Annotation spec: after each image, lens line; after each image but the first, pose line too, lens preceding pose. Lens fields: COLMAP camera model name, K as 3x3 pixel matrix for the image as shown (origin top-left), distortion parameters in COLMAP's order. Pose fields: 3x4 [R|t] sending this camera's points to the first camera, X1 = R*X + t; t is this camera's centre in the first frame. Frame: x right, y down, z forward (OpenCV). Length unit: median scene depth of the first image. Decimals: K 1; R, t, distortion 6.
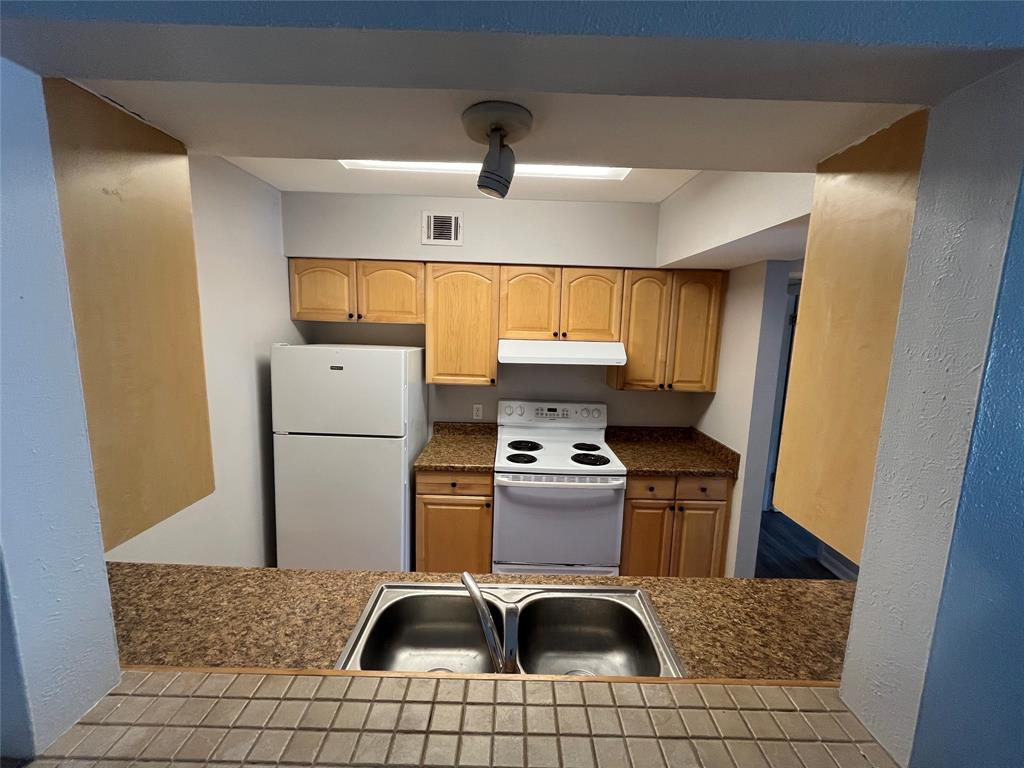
lens RADIAL K [[416.9, 0, 511.3], [0, 416.9, 387.6], [0, 0, 1]] dist [-0.003487, -0.000238]
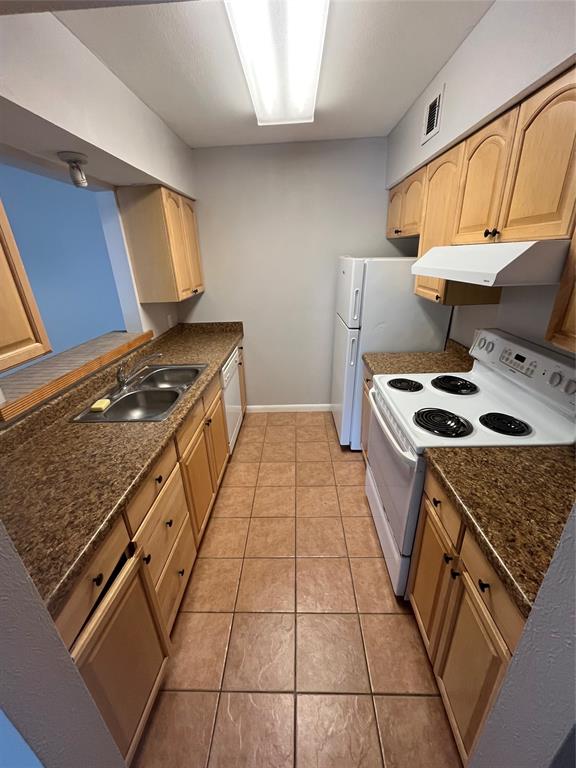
lens RADIAL K [[312.1, 0, 284.8], [0, 312.1, 383.0], [0, 0, 1]] dist [-0.002417, -0.000004]
pose [[-0.036074, 0.356350, -0.933656, 0.661413], [-0.114081, 0.926688, 0.358098, -0.049480], [0.992816, 0.119430, 0.007223, 0.715884]]
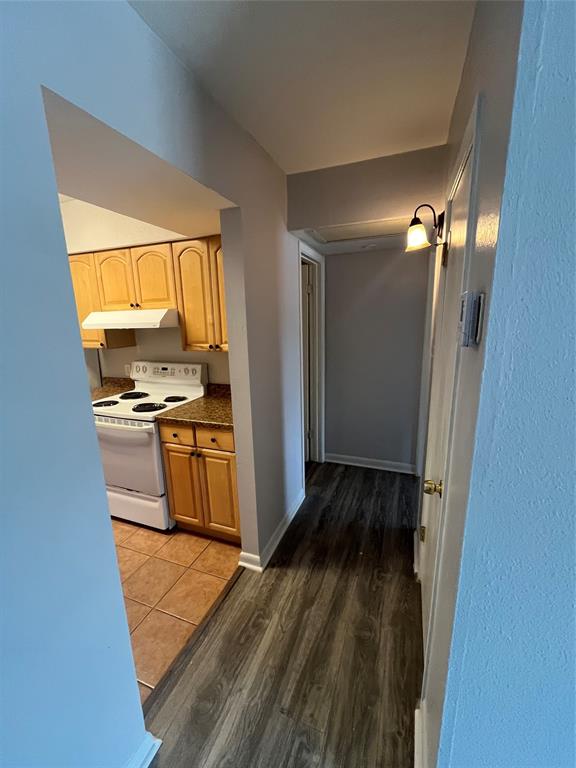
lens RADIAL K [[312.1, 0, 290.7], [0, 312.1, 384.8], [0, 0, 1]] dist [-0.002417, -0.000004]
pose [[0.934327, 0.029539, -0.355192, 0.881458], [-0.007819, 0.998019, 0.062432, 0.045091], [0.356332, -0.055554, 0.932706, 0.300907]]
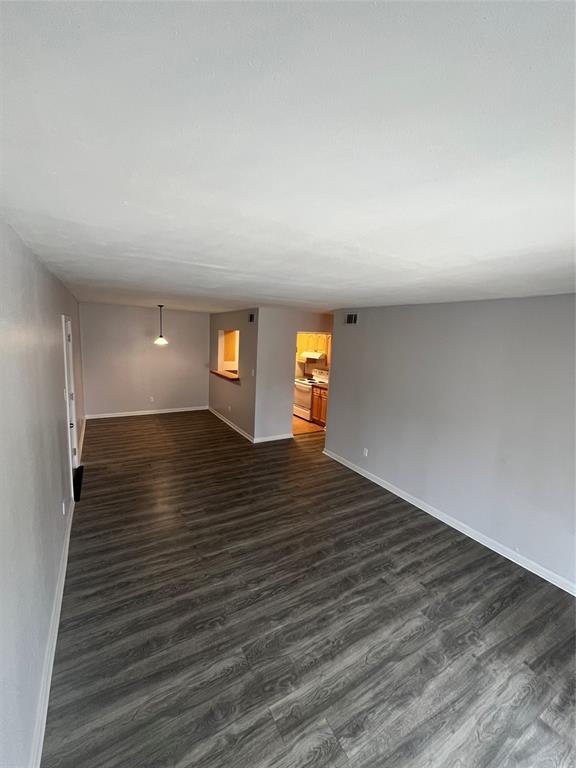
lens RADIAL K [[312.7, 0, 286.0], [0, 312.7, 383.6], [0, 0, 1]] dist [-0.003487, -0.000238]
pose [[0.513724, 0.124416, -0.848887, 2.517948], [-0.169144, 0.984698, 0.041959, 0.098970], [0.841117, 0.122029, 0.526907, -0.742396]]
